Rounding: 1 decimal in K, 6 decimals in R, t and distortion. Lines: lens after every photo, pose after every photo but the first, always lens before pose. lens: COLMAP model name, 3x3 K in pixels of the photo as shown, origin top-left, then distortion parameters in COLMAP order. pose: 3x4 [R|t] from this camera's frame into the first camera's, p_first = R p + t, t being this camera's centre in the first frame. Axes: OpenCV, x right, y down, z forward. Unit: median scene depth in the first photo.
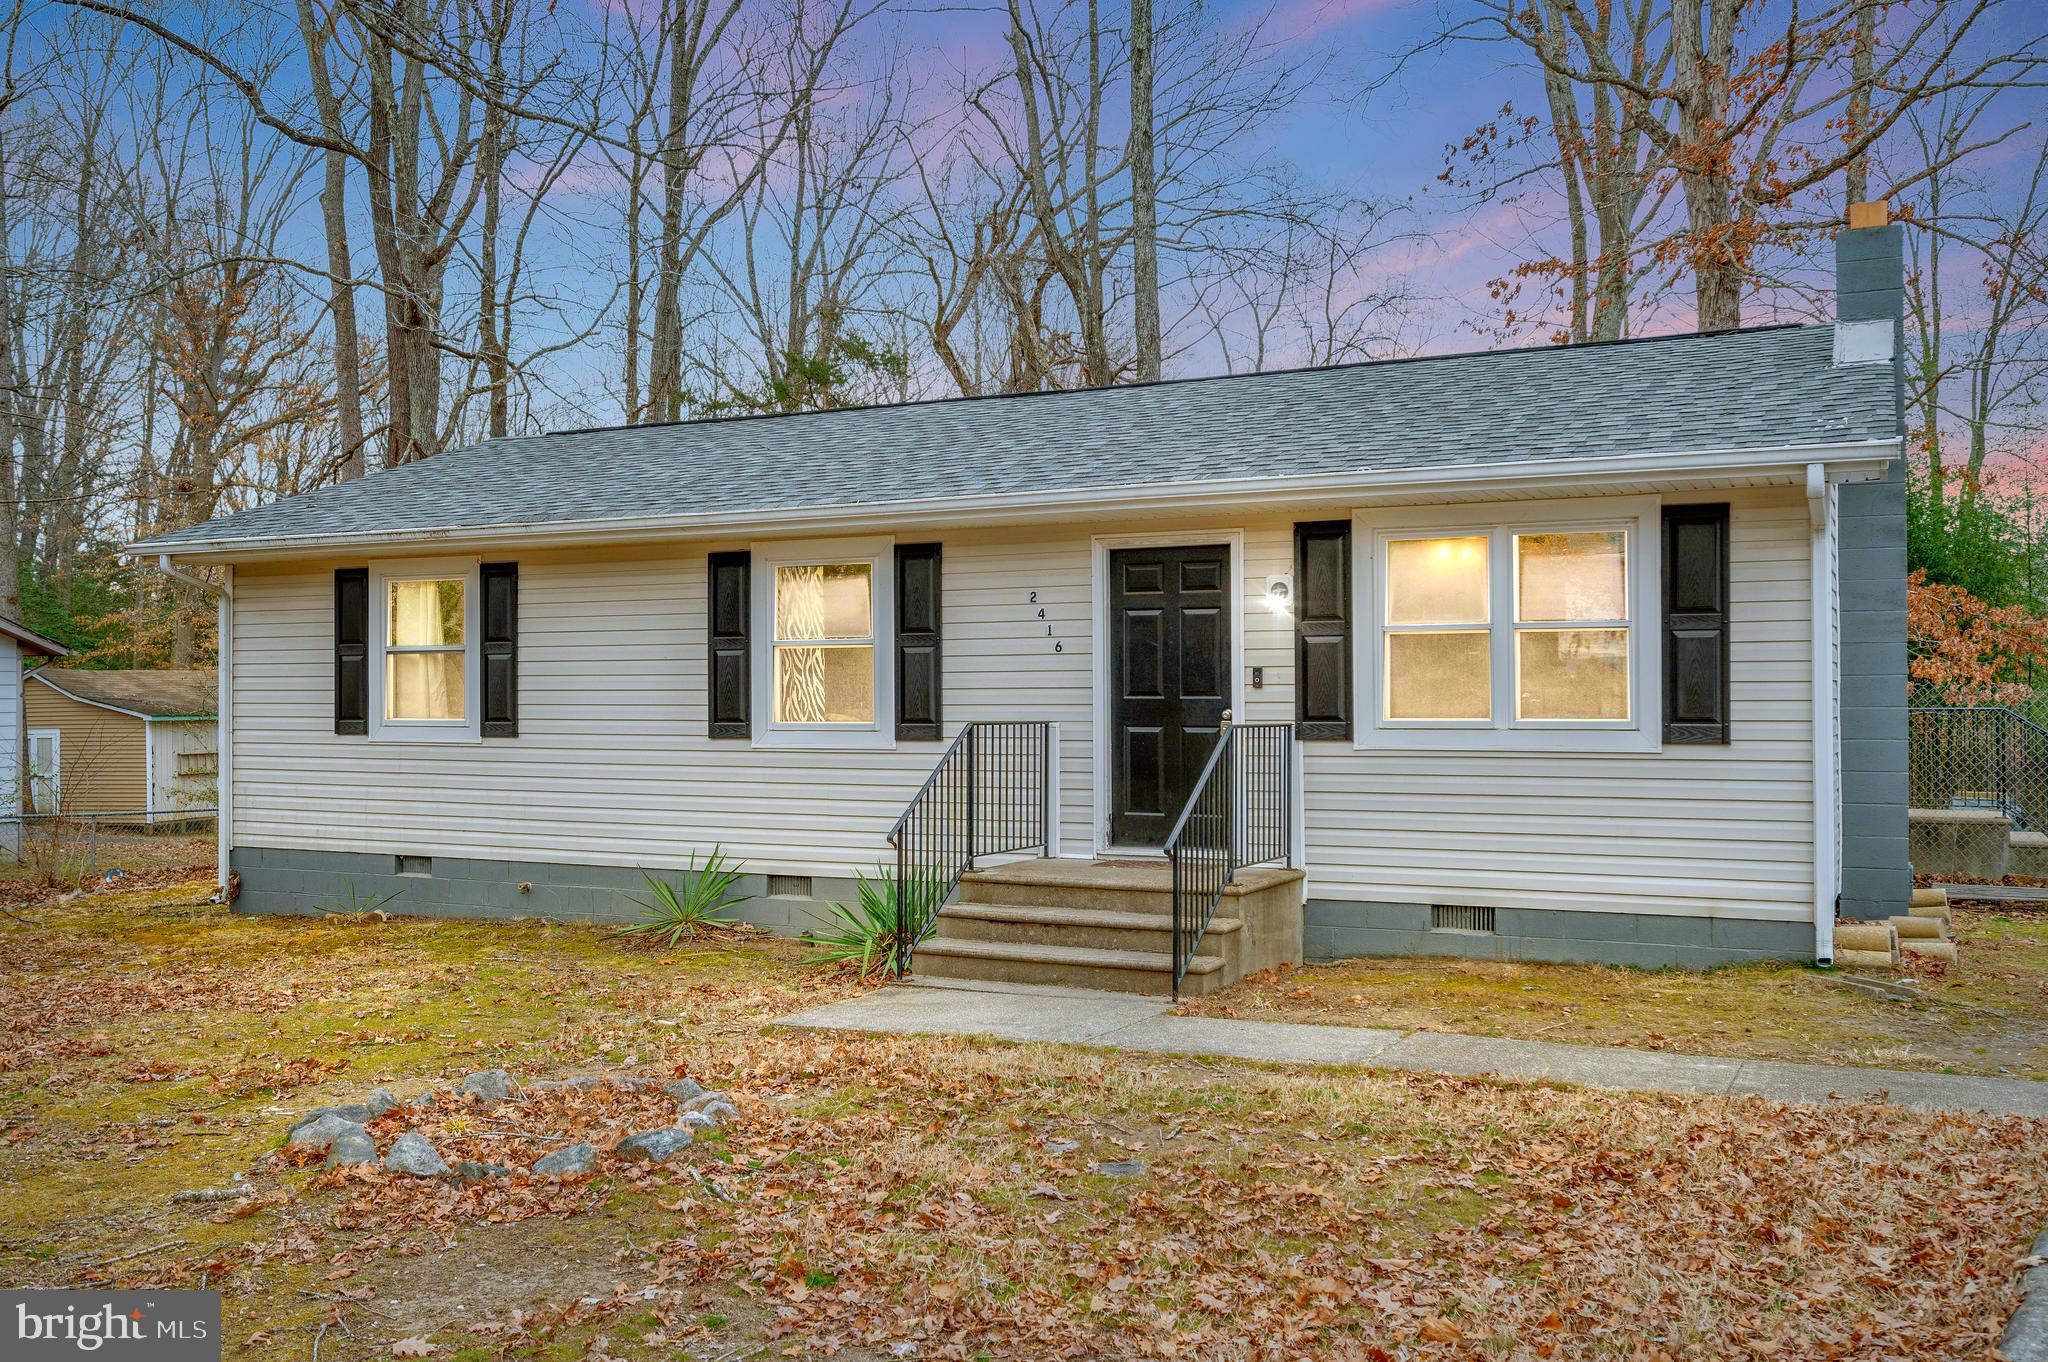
lens RADIAL K [[1779.3, 0, 964.1], [0, 1779.3, 686.3], [0, 0, 1]] dist [-0.003575, -0.010845]
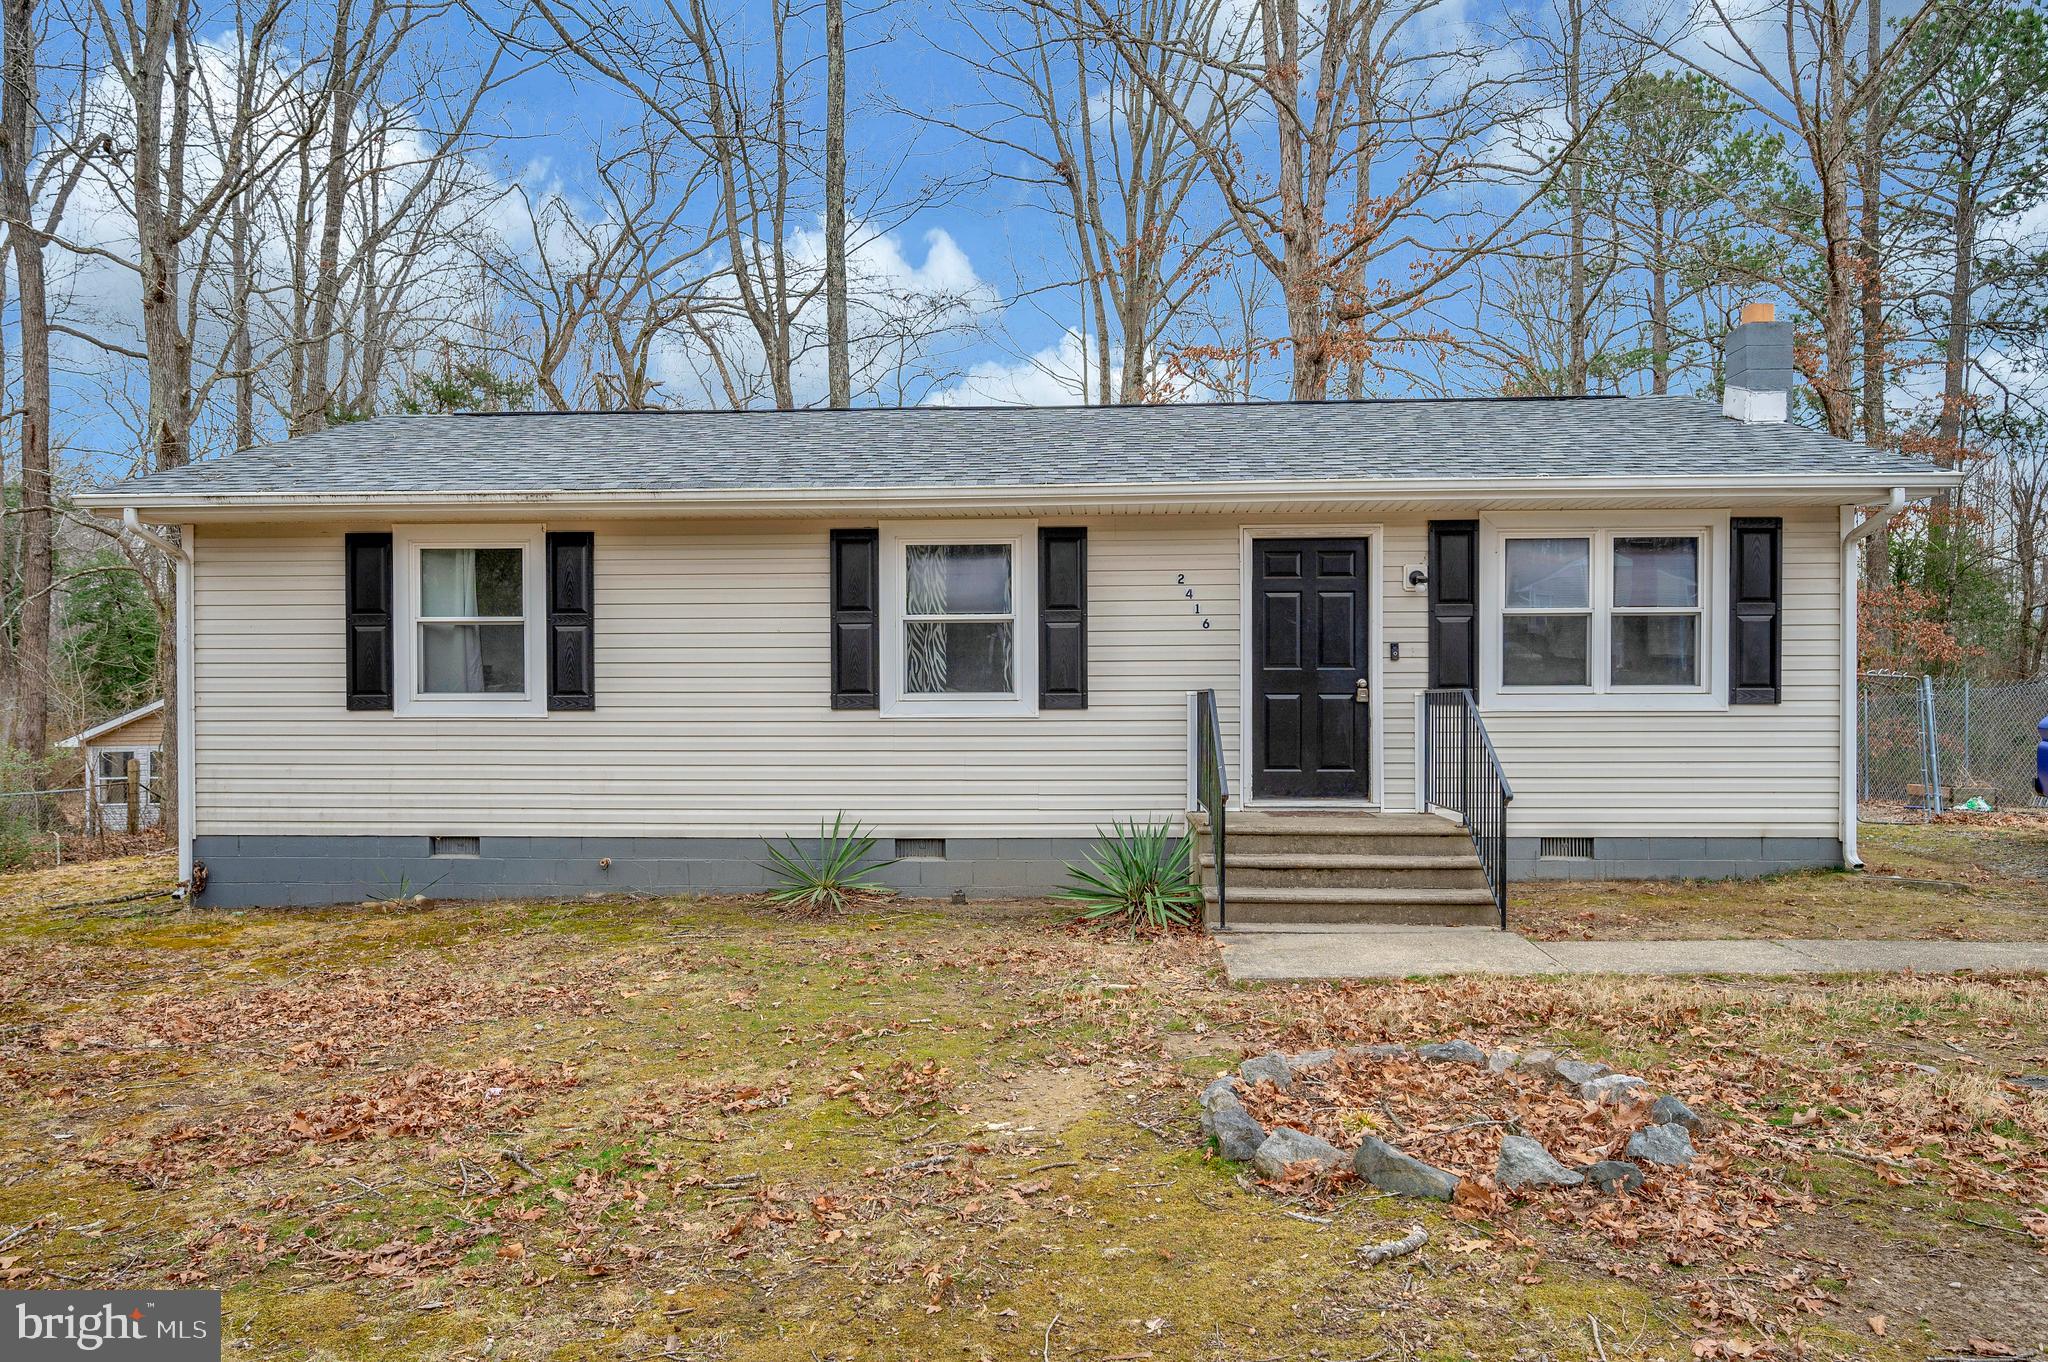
lens RADIAL K [[1394.5, 0, 1016.4], [0, 1394.5, 694.8], [0, 0, 1]] dist [-0.002595, 0.002778]
pose [[0.918320, -0.000685, 0.395838, -0.368260], [-0.001762, 0.999982, 0.005818, 0.016098], [-0.395835, -0.006041, 0.918302, 0.218085]]
